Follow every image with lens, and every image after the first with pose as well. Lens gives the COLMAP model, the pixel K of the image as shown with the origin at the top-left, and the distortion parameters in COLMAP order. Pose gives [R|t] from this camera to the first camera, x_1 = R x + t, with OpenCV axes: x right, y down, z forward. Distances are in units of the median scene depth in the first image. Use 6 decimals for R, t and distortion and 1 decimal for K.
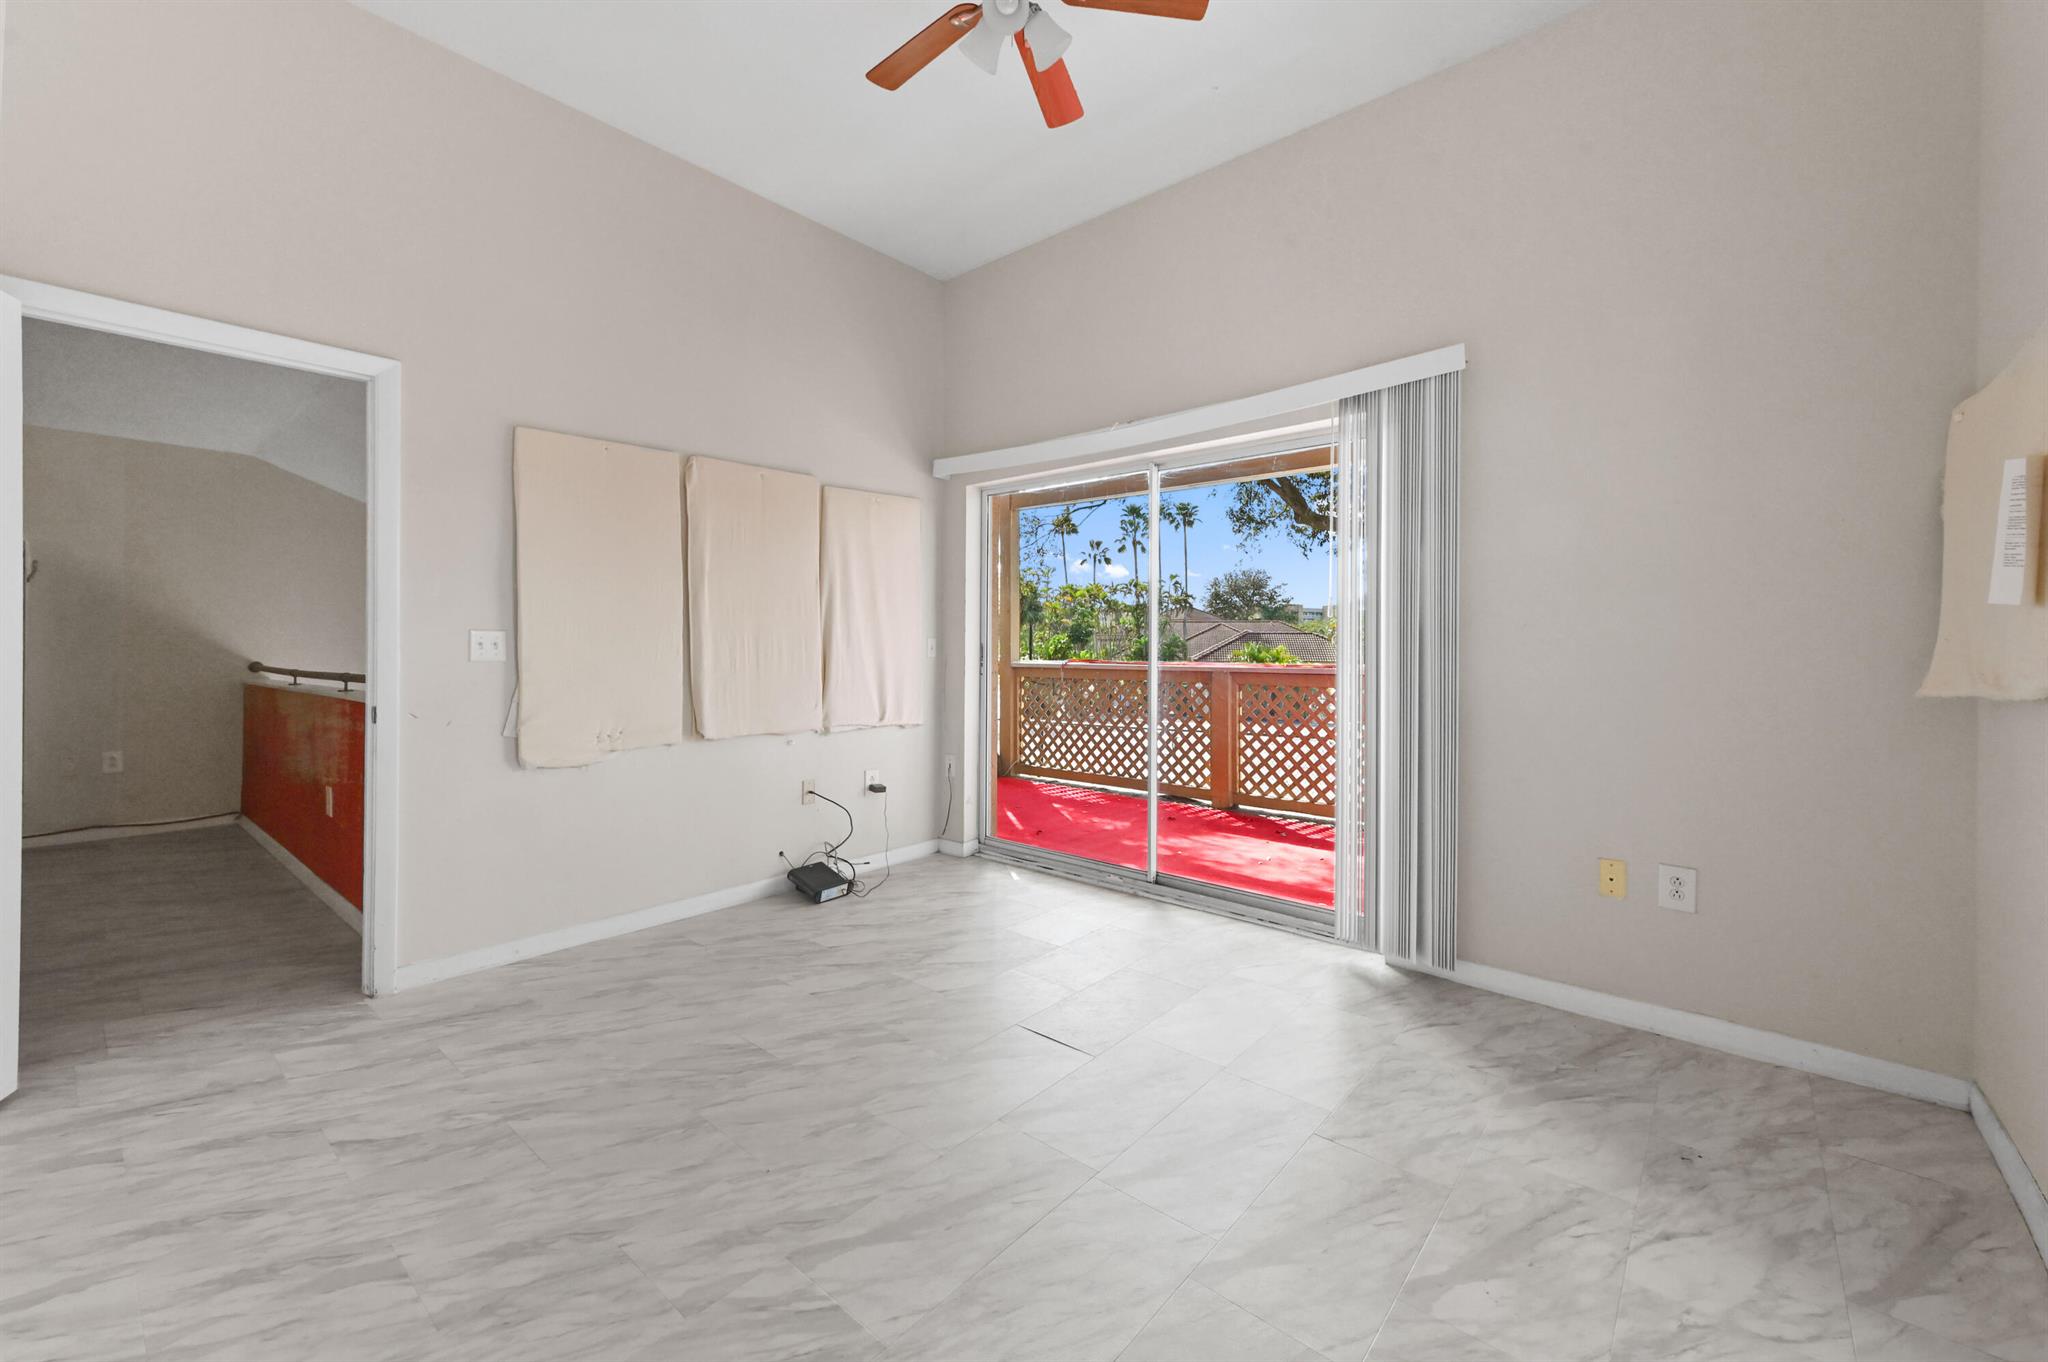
lens RADIAL K [[812.6, 0, 1024.0], [0, 812.6, 681.0], [0, 0, 1]] dist [0.007492, 0.000076]
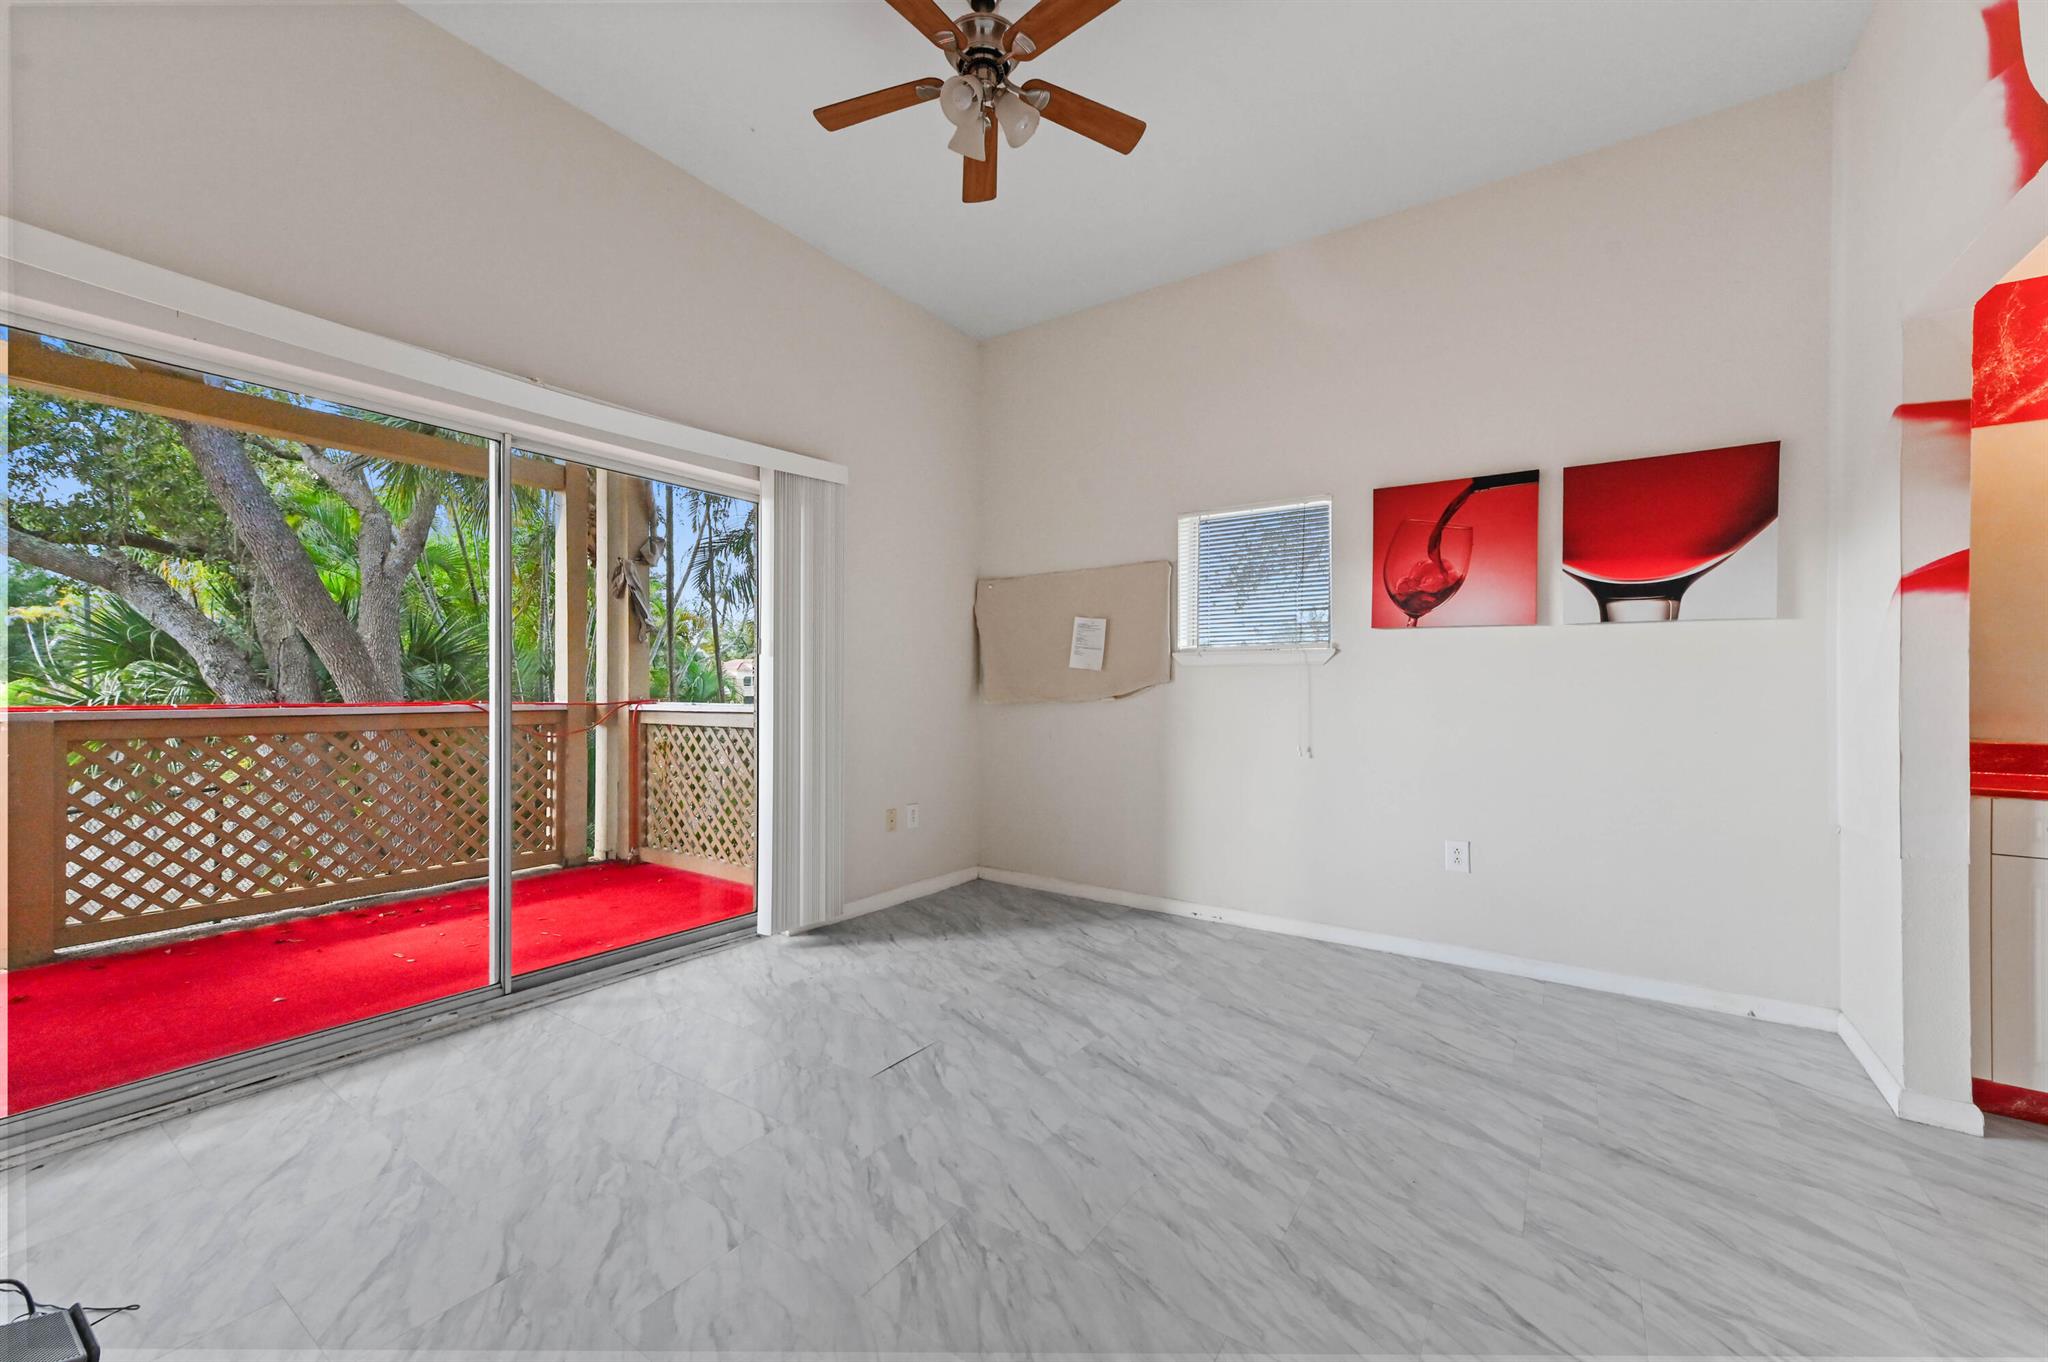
lens RADIAL K [[812.6, 0, 1024.0], [0, 812.6, 681.0], [0, 0, 1]] dist [0.007492, 0.000076]
pose [[-0.106425, 0.000239, 0.994321, -1.043935], [0.039275, 0.999221, 0.003963, -0.038396], [-0.993545, 0.039474, -0.106351, 0.972752]]
